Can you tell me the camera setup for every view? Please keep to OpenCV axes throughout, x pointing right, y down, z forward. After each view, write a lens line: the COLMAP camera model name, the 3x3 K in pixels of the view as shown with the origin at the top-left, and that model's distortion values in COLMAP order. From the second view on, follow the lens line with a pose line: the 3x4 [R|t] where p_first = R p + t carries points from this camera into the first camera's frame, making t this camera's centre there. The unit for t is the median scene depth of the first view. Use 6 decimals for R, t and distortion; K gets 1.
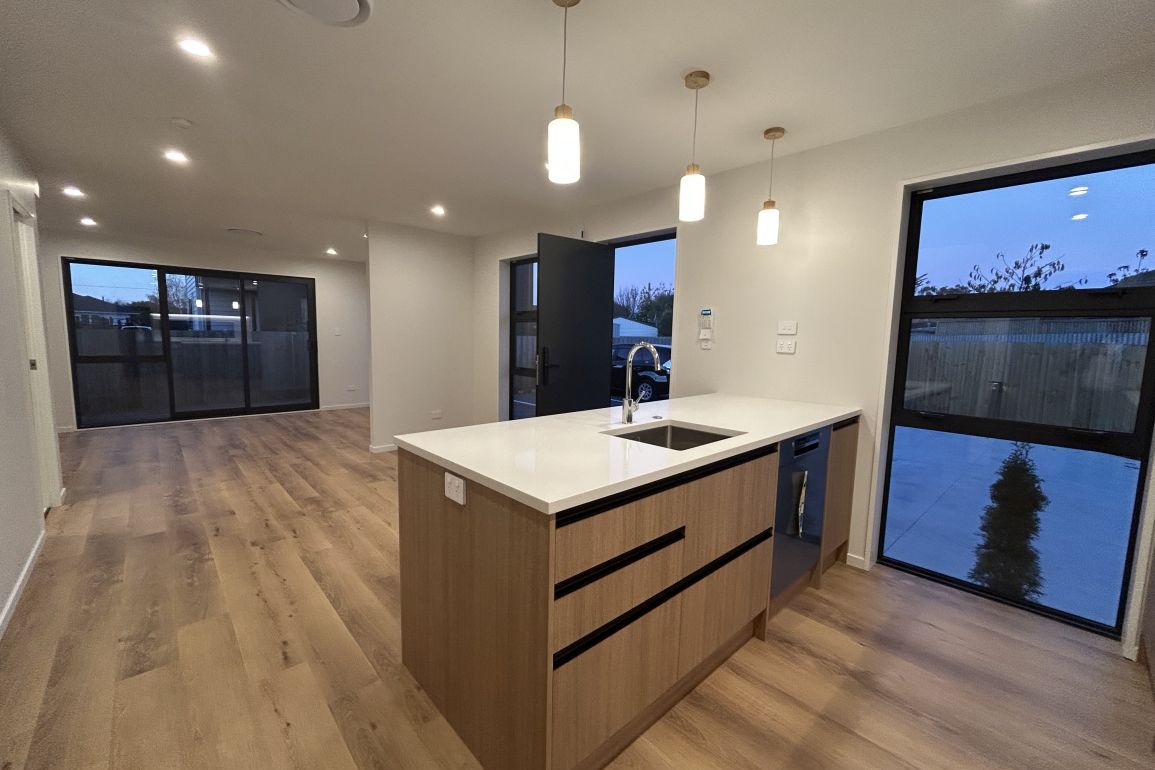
lens RADIAL K [[464.7, 0, 565.8], [0, 464.7, 385.6], [0, 0, 1]] dist [0.001723, 0.000331]
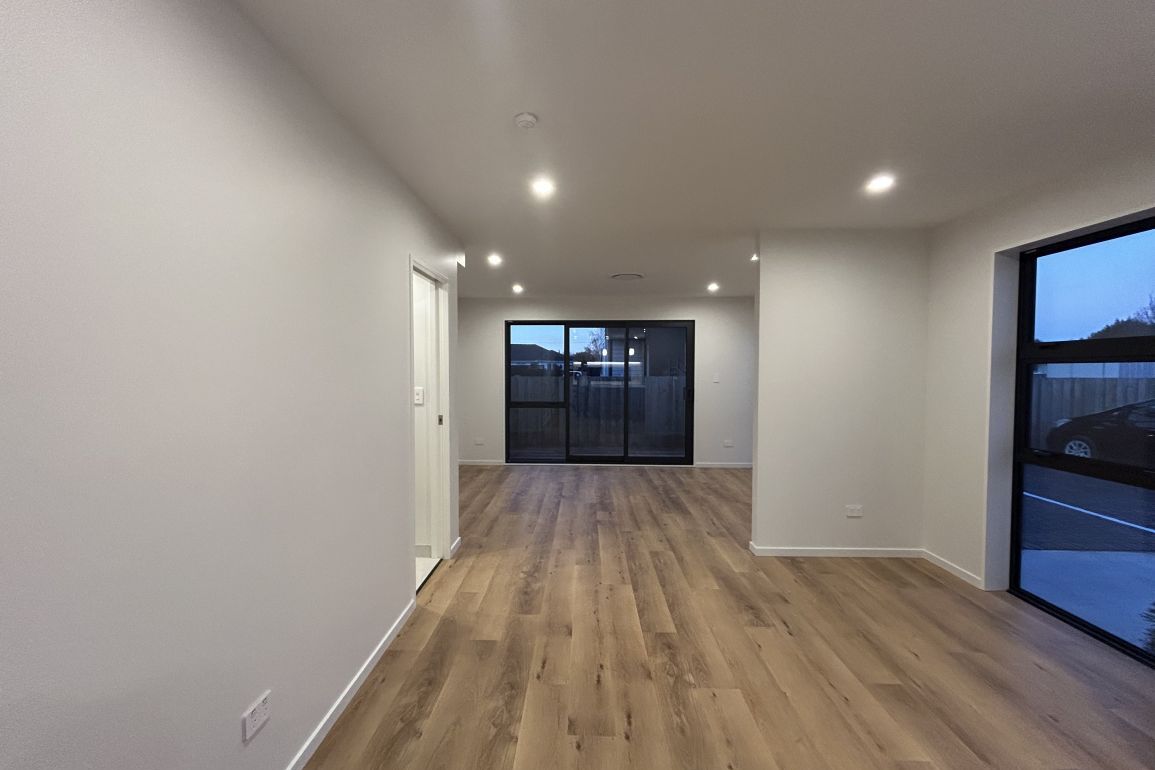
lens RADIAL K [[464.7, 0, 565.8], [0, 464.7, 385.6], [0, 0, 1]] dist [0.001723, 0.000331]
pose [[0.716867, 0.004274, -0.697197, -0.134361], [-0.062623, 0.996334, -0.058283, -0.052441], [0.694391, 0.085442, 0.714507, 0.287598]]
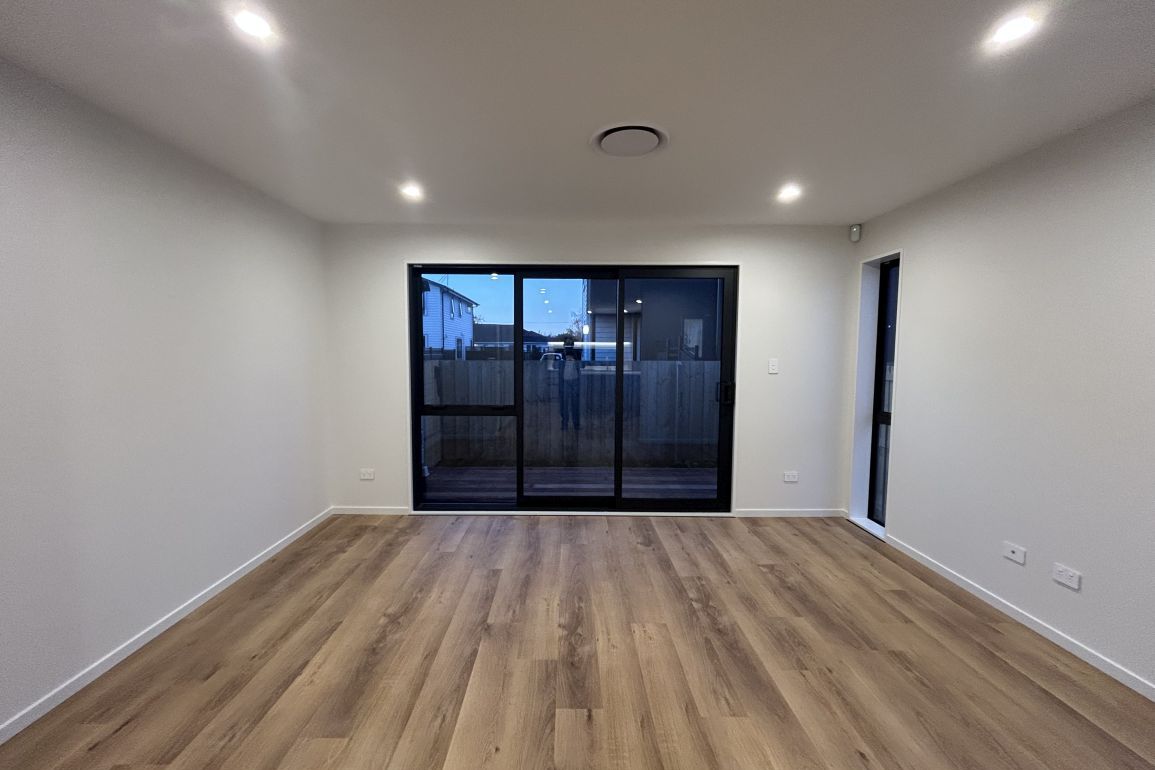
lens RADIAL K [[464.7, 0, 565.8], [0, 464.7, 385.6], [0, 0, 1]] dist [0.001723, 0.000331]
pose [[0.742107, 0.030667, -0.669580, -0.492655], [-0.061410, 0.997862, -0.022359, -0.108075], [0.667463, 0.057711, 0.742403, 0.733279]]
